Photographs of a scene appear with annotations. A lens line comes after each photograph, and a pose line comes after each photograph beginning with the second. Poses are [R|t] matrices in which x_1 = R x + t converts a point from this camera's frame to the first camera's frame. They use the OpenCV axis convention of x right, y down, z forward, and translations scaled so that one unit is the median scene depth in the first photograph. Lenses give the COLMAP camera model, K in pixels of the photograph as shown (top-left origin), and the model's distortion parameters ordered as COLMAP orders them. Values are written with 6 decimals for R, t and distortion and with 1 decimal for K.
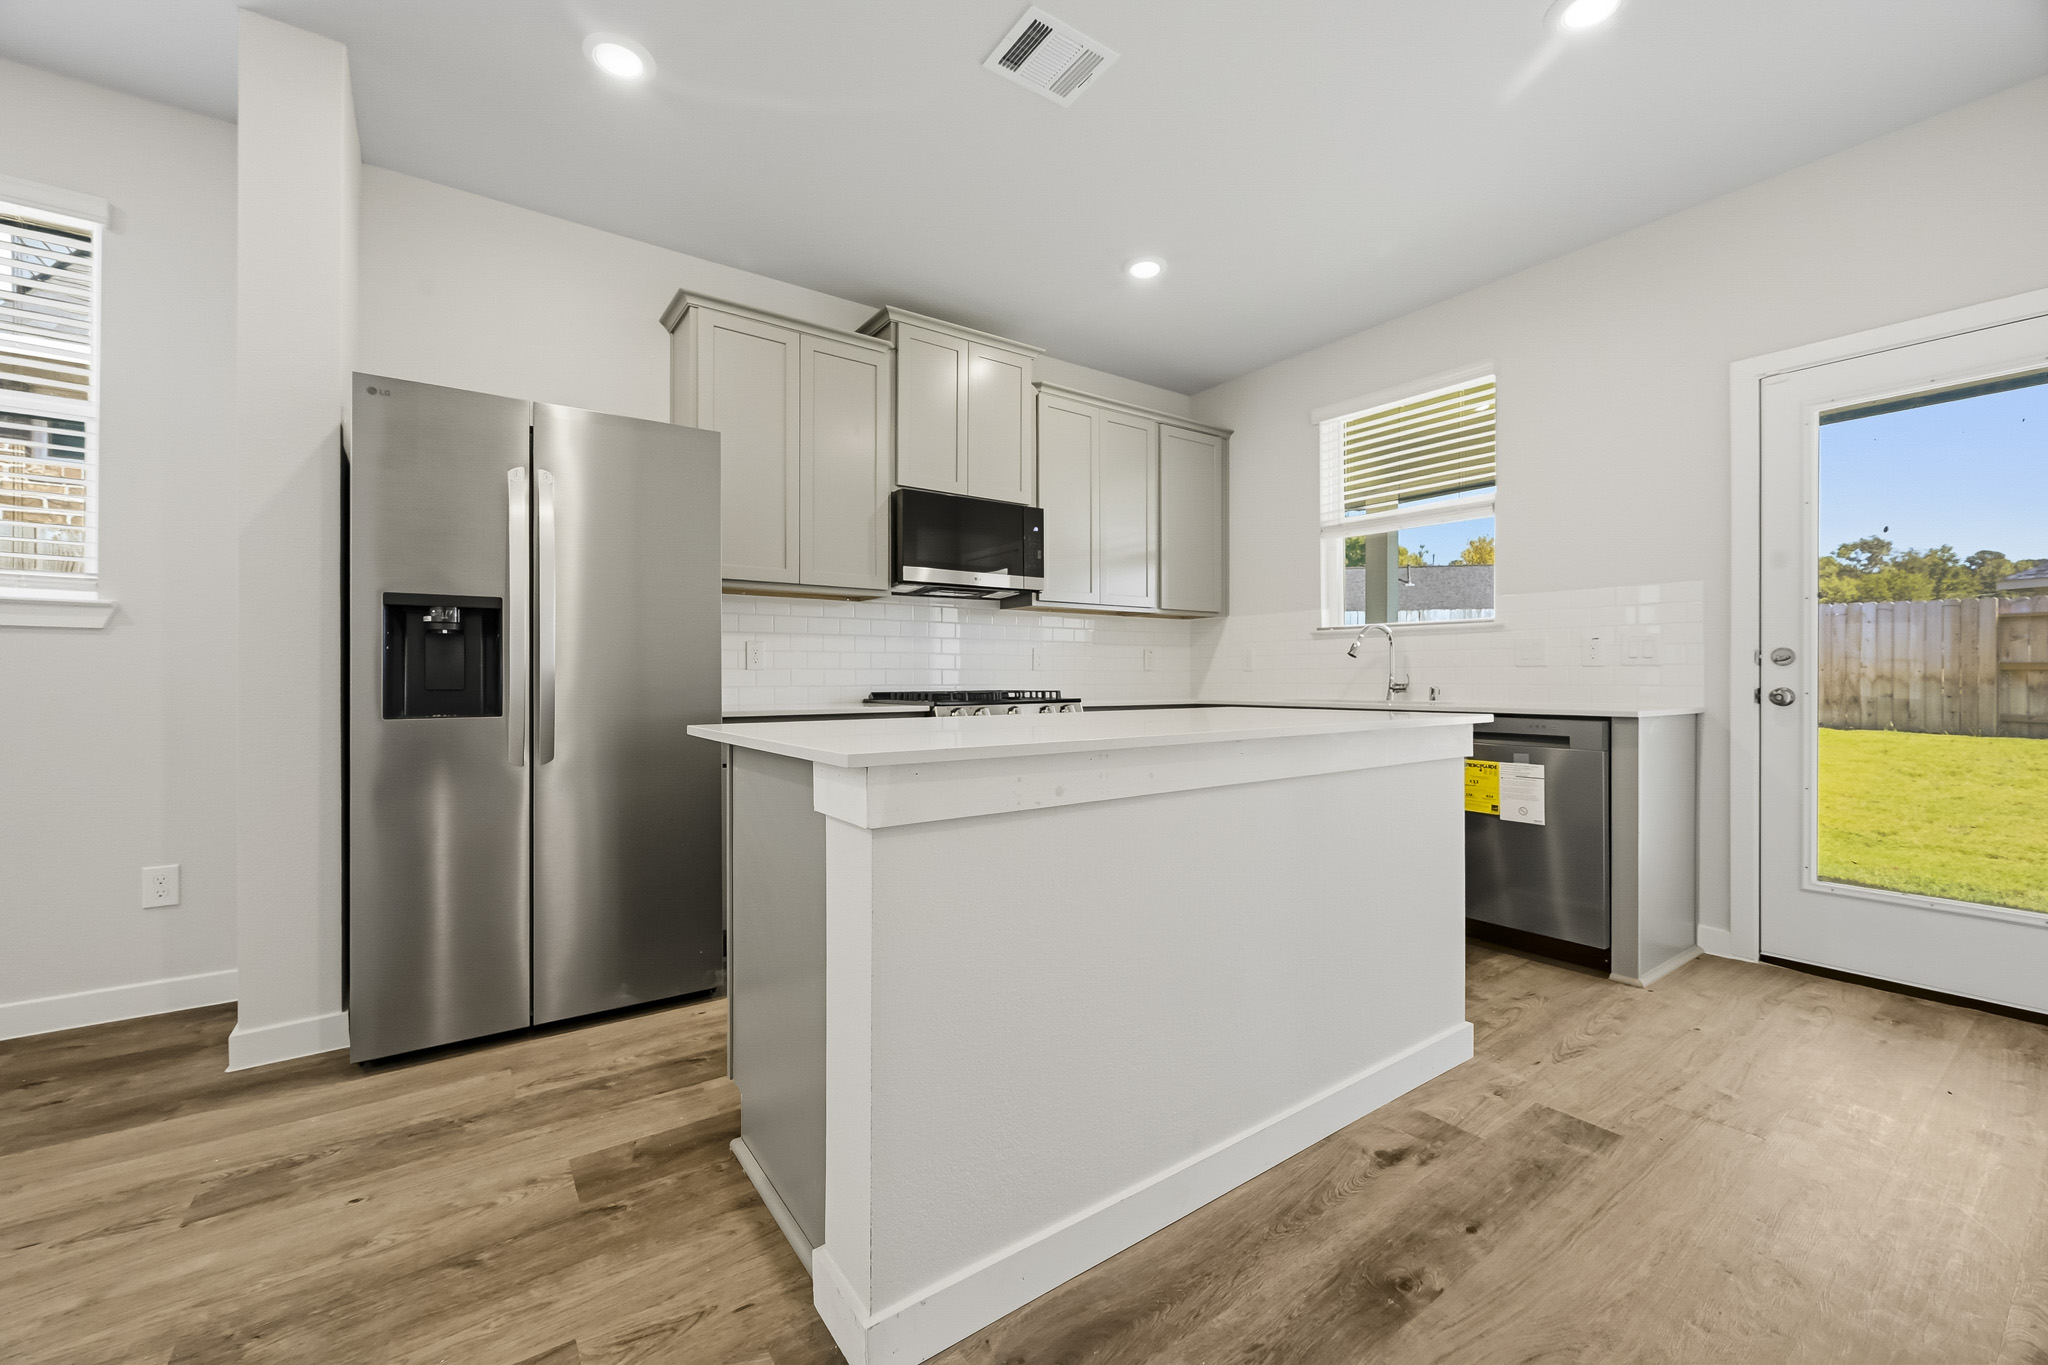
lens RADIAL K [[805.6, 0, 1012.5], [0, 805.6, 684.0], [0, 0, 1]] dist [-0.001649, 0.000240]
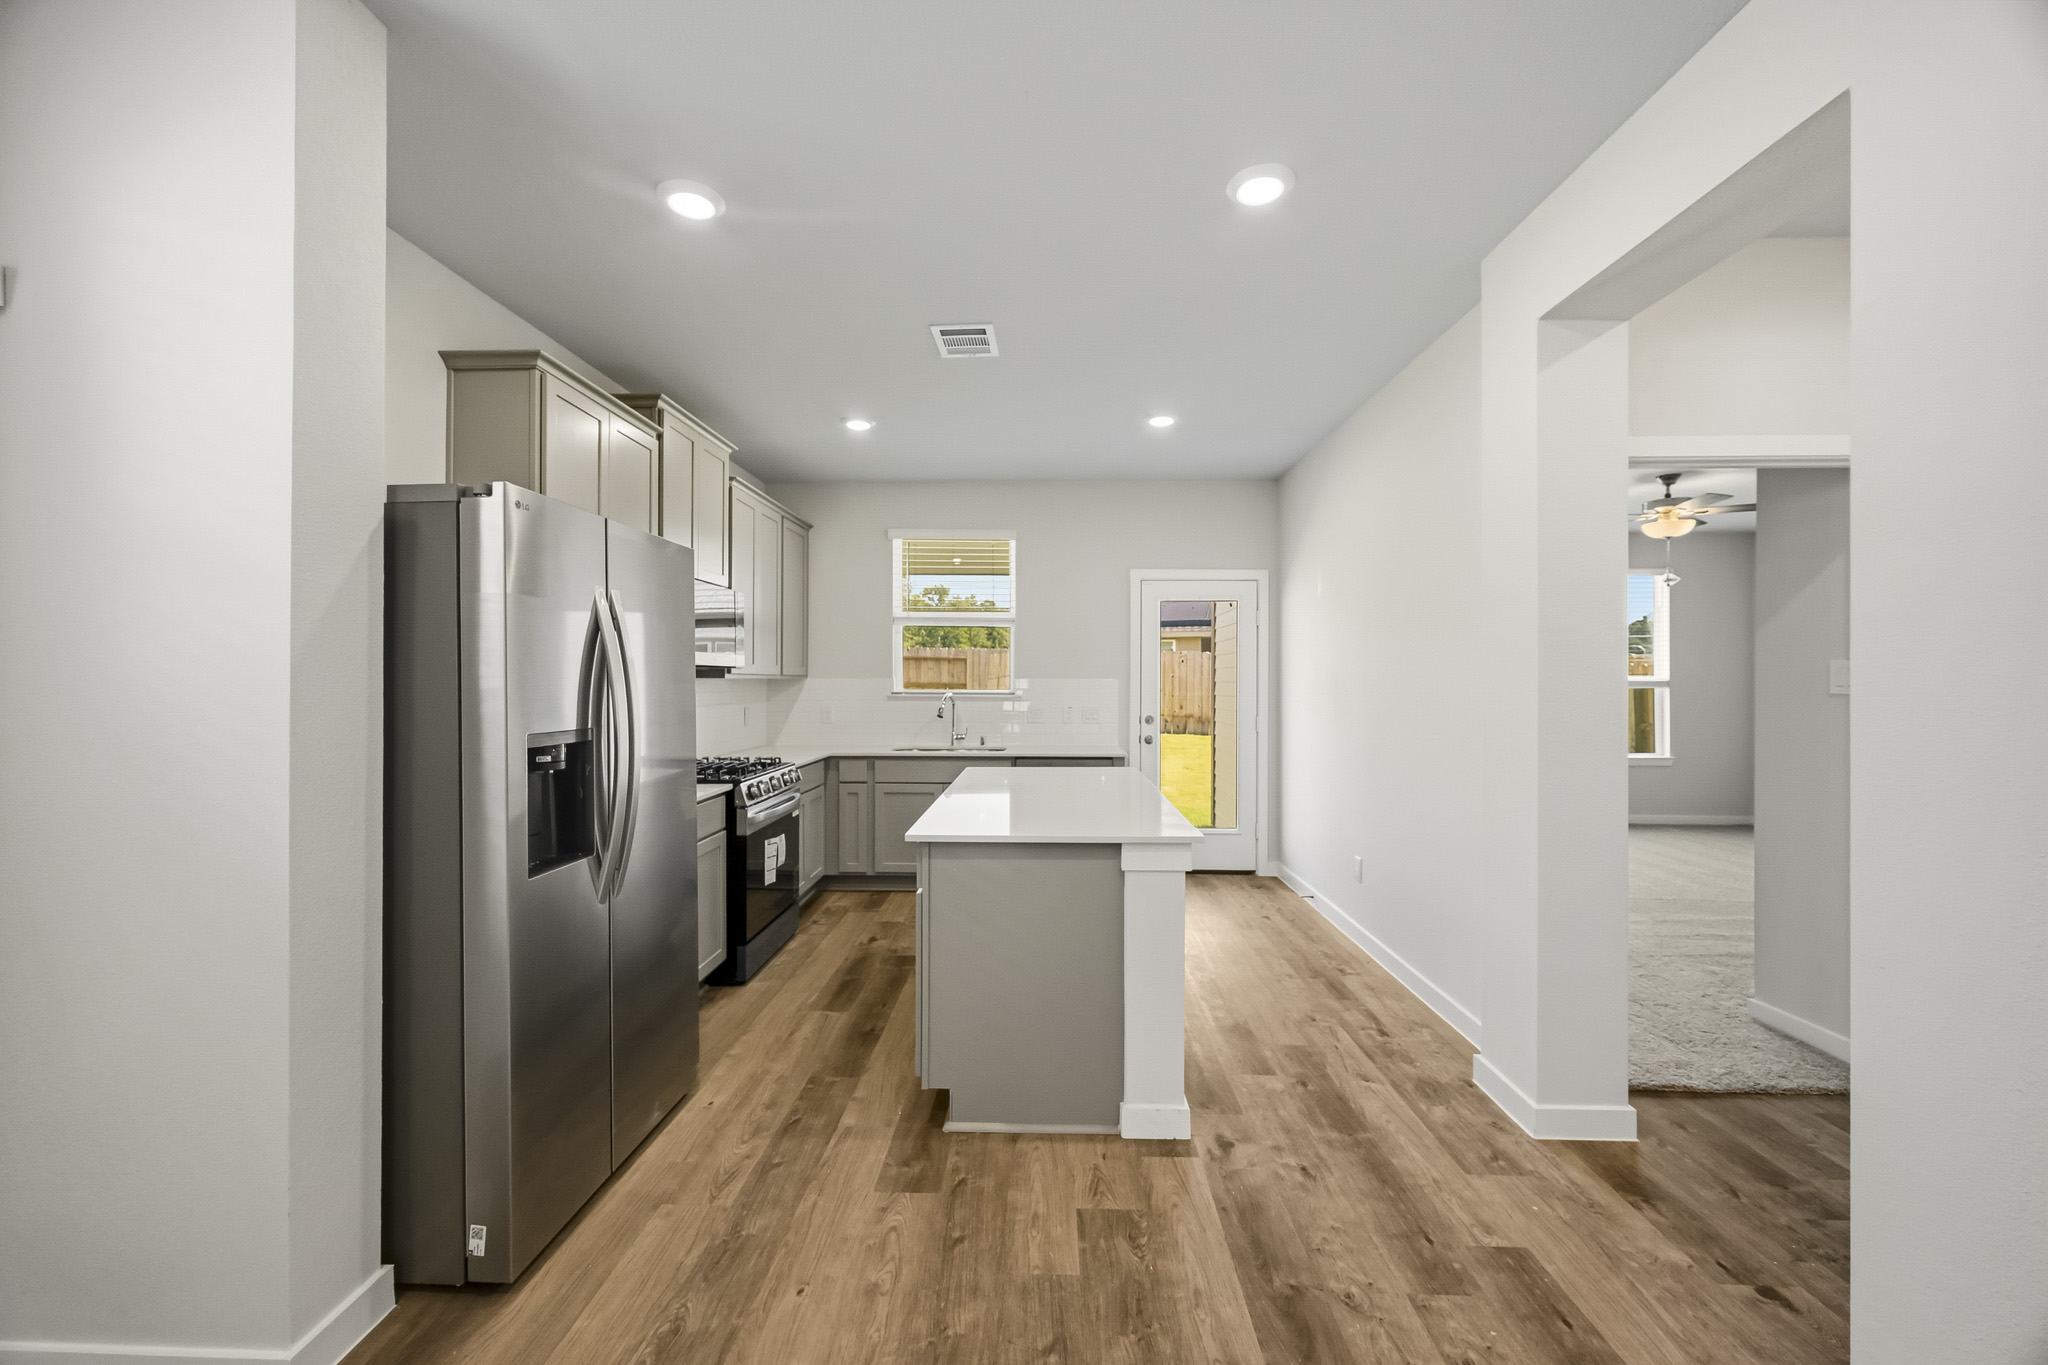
lens RADIAL K [[805.6, 0, 1008.6], [0, 805.6, 683.0], [0, 0, 1]] dist [-0.001649, 0.000240]
pose [[0.614323, -0.001045, 0.789054, -1.084682], [0.003561, 0.999993, -0.001449, -0.157806], [-0.789047, 0.003700, 0.614322, 0.039489]]
